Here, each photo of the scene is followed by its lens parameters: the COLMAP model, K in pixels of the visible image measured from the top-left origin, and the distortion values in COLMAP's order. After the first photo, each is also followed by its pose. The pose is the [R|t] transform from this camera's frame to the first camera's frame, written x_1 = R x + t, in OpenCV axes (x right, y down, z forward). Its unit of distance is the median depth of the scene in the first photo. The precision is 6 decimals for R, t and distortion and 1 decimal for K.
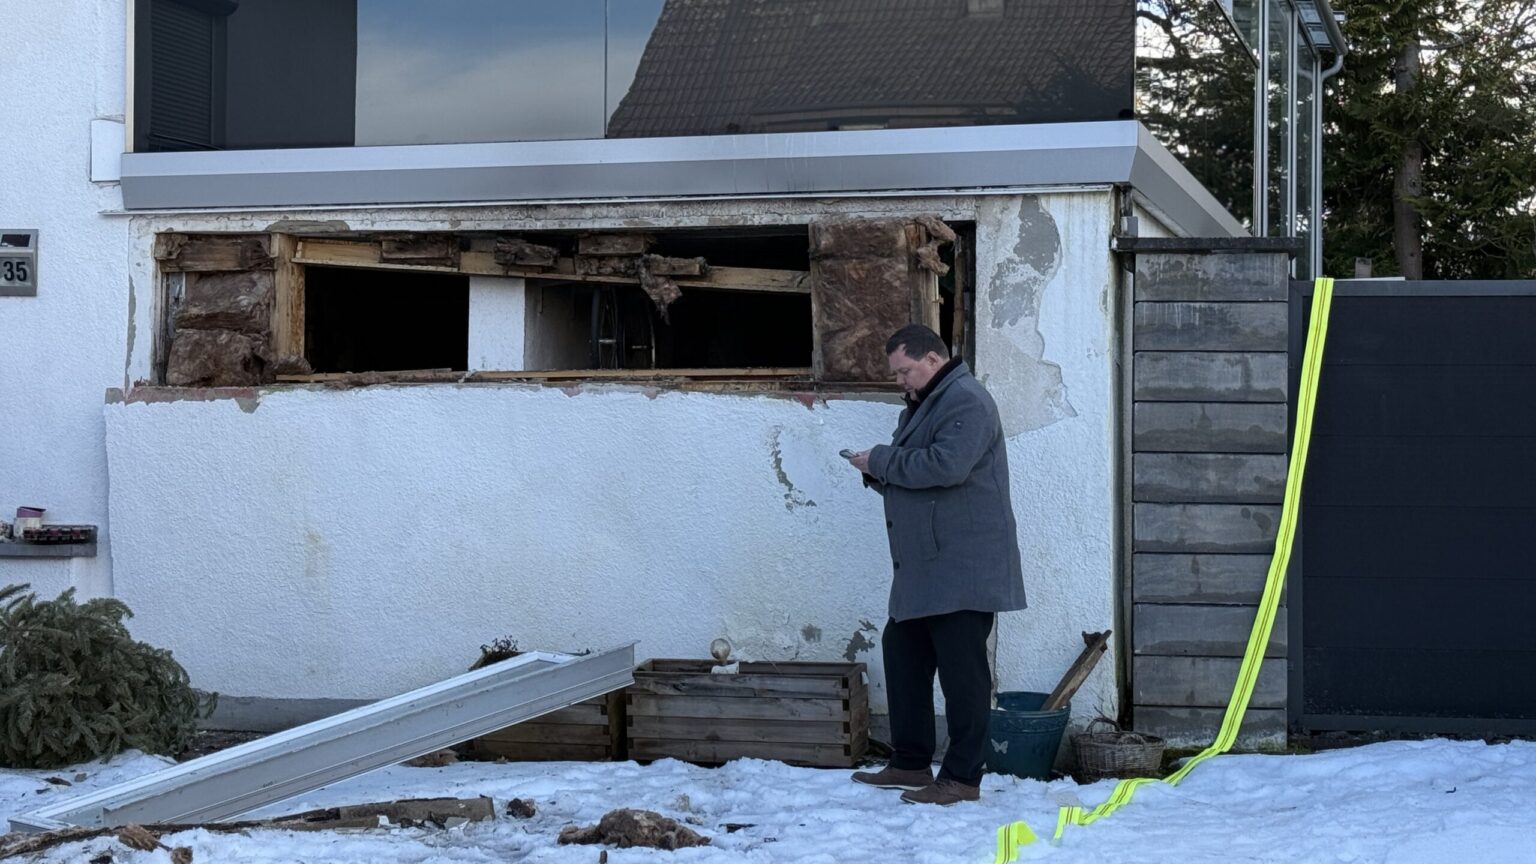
lens RADIAL K [[2744.2, 0, 752.2], [0, 2744.2, 434.9], [0, 0, 1]] dist [0.009750, 0.000000]
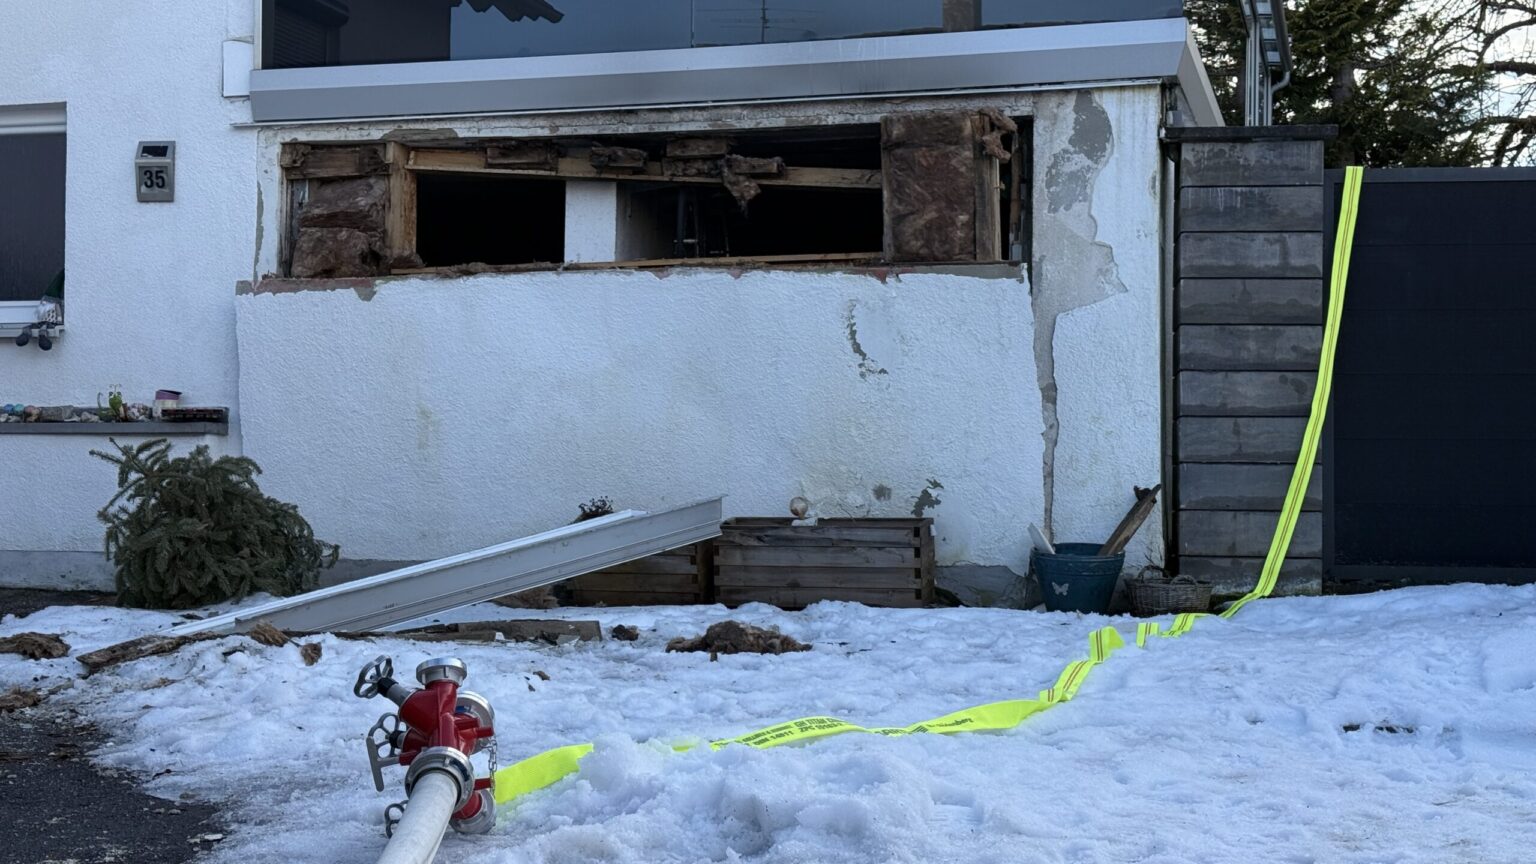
lens RADIAL K [[2285.9, 0, 778.6], [0, 2285.9, 432.5], [0, 0, 1]] dist [0.033431, 0.000000]
pose [[0.999994, 0.002488, 0.002238, -0.022072], [-0.002502, 0.999975, 0.006611, 0.043076], [-0.002222, -0.006617, 0.999976, 0.089237]]
